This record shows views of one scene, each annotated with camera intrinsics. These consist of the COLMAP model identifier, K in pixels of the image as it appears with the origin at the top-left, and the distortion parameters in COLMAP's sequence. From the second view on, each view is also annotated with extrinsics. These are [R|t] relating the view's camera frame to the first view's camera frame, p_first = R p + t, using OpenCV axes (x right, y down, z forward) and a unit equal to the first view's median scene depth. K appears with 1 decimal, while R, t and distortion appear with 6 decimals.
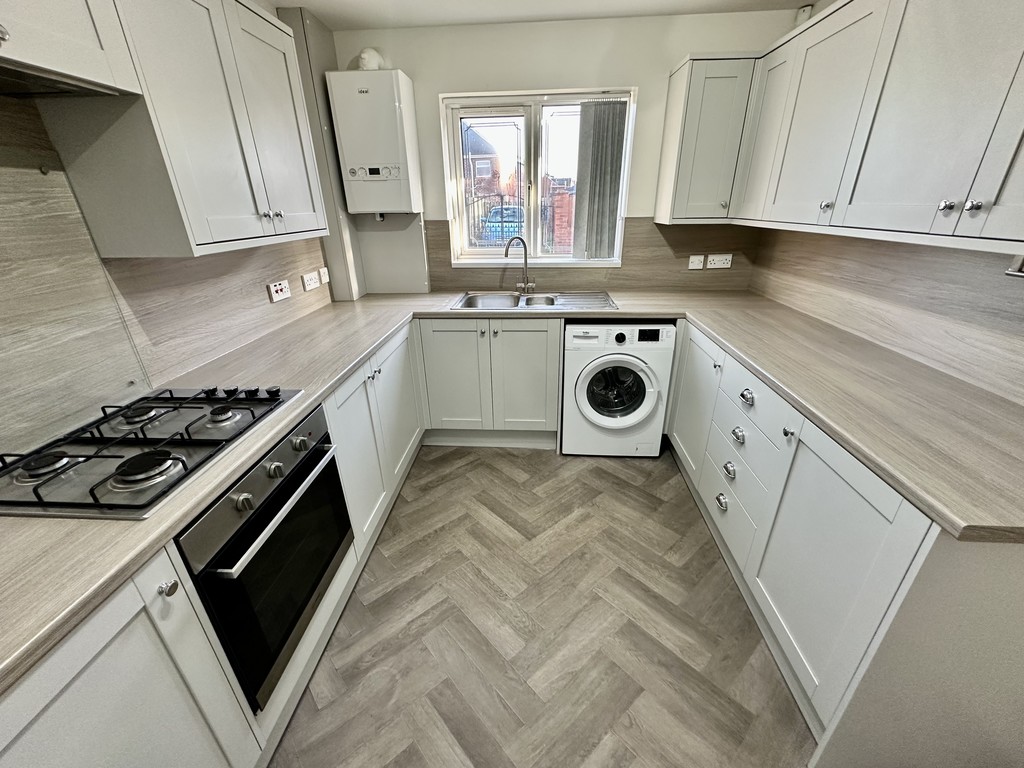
lens RADIAL K [[406.7, 0, 510.3], [0, 406.7, 381.6], [0, 0, 1]] dist [-0.002951, 0.000601]
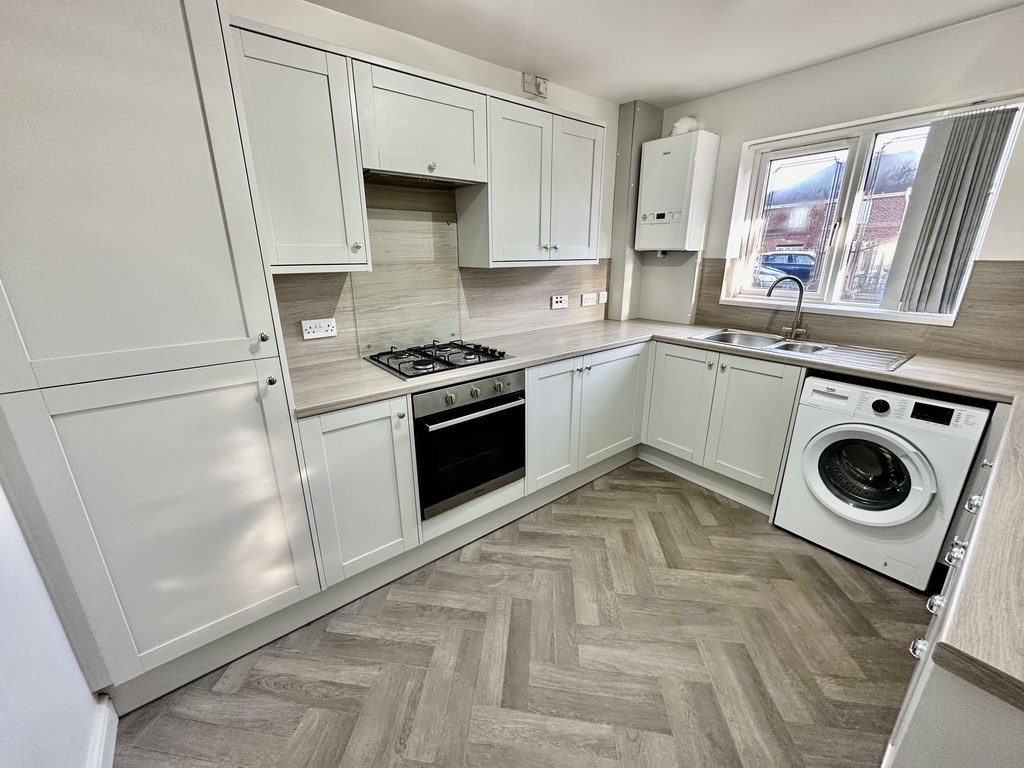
lens RADIAL K [[406.7, 0, 512.8], [0, 406.7, 382.2], [0, 0, 1]] dist [-0.002951, 0.000601]
pose [[0.673811, 0.237949, -0.699542, 0.375400], [-0.304500, 0.952023, 0.030530, 0.045622], [0.673245, 0.192439, 0.713939, -0.050374]]
